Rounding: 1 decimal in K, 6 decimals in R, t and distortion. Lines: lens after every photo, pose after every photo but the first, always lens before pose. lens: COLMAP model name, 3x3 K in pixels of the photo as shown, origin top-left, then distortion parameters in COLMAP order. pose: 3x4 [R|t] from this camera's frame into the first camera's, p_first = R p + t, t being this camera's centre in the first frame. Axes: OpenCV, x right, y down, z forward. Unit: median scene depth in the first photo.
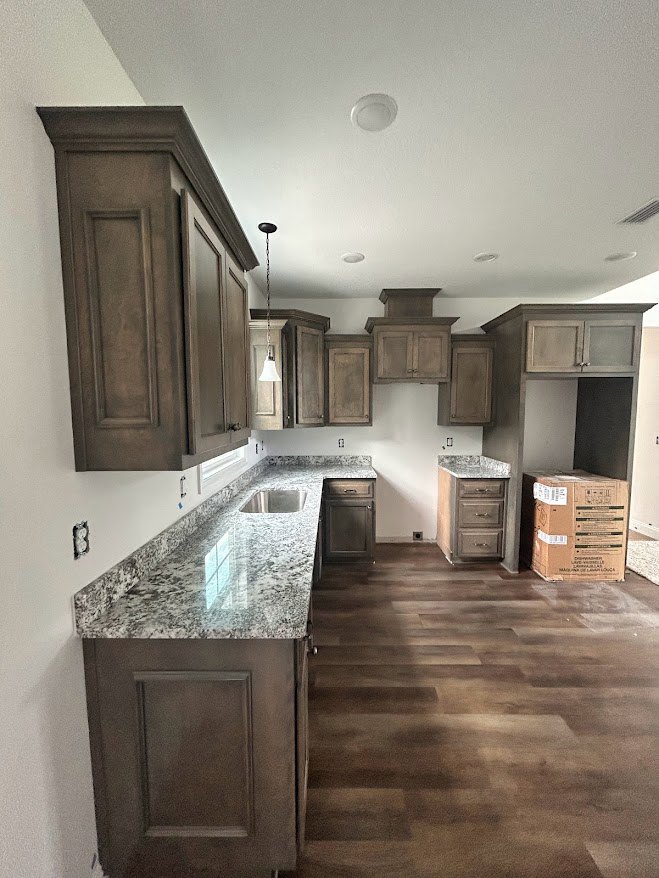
lens RADIAL K [[351.0, 0, 331.2], [0, 351.0, 440.7], [0, 0, 1]] dist [-0.001495, 0.000124]
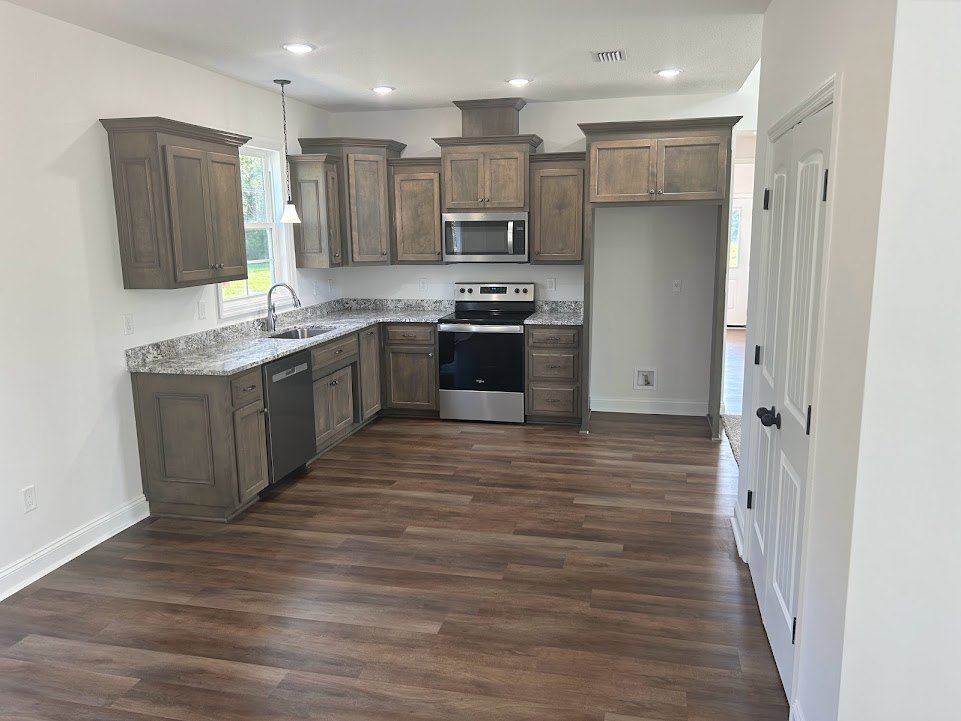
lens RADIAL K [[717.1, 0, 485.9], [0, 717.1, 359.9], [0, 0, 1]] dist [0.051794, -0.063684]
pose [[0.975001, 0.030514, -0.220093, 0.710097], [-0.008894, 0.995091, 0.098561, 0.020257], [0.222021, -0.094139, 0.970487, -0.832323]]
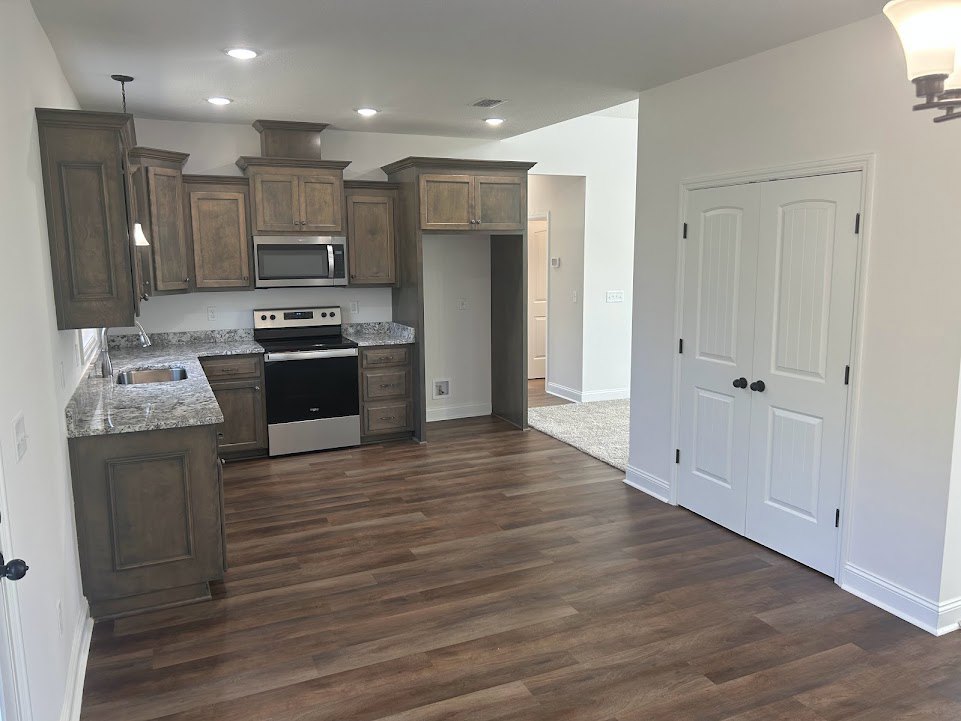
lens RADIAL K [[717.1, 0, 481.5], [0, 717.1, 355.2], [0, 0, 1]] dist [0.051794, -0.063684]
pose [[0.910020, -0.065985, 0.409279, -0.111197], [0.042051, 0.996852, 0.067215, 0.019957], [-0.412426, -0.043956, 0.909930, -0.846233]]
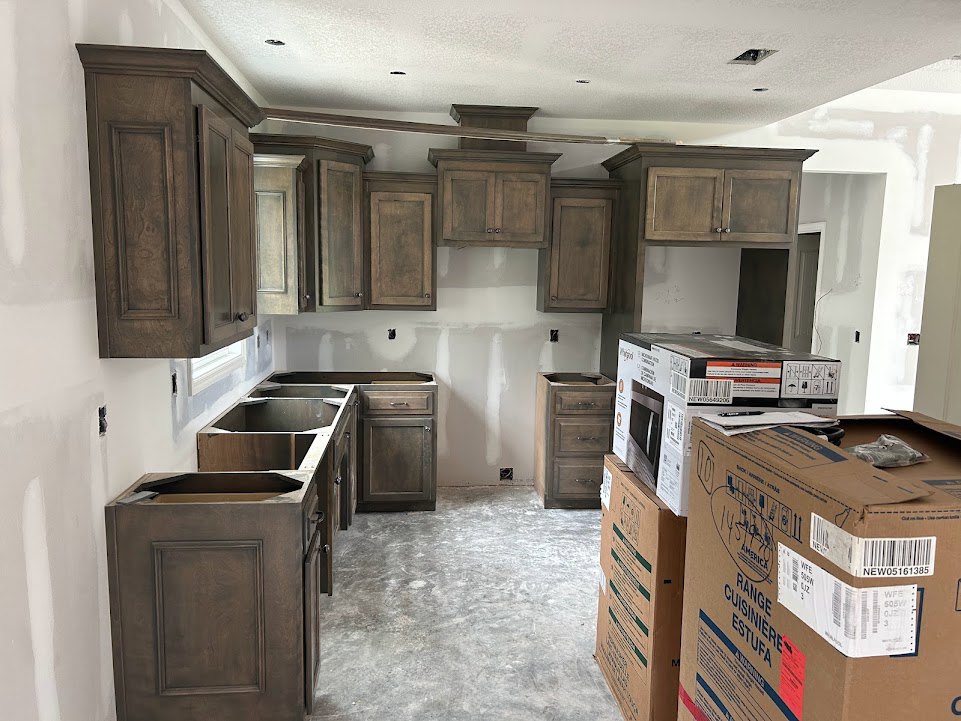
lens RADIAL K [[717.1, 0, 482.3], [0, 717.1, 363.4], [0, 0, 1]] dist [0.051794, -0.063684]
pose [[0.994487, 0.008839, 0.104489, 0.072849], [-0.013704, 0.998850, 0.045934, -0.005380], [-0.103963, -0.047113, 0.993465, -0.442613]]
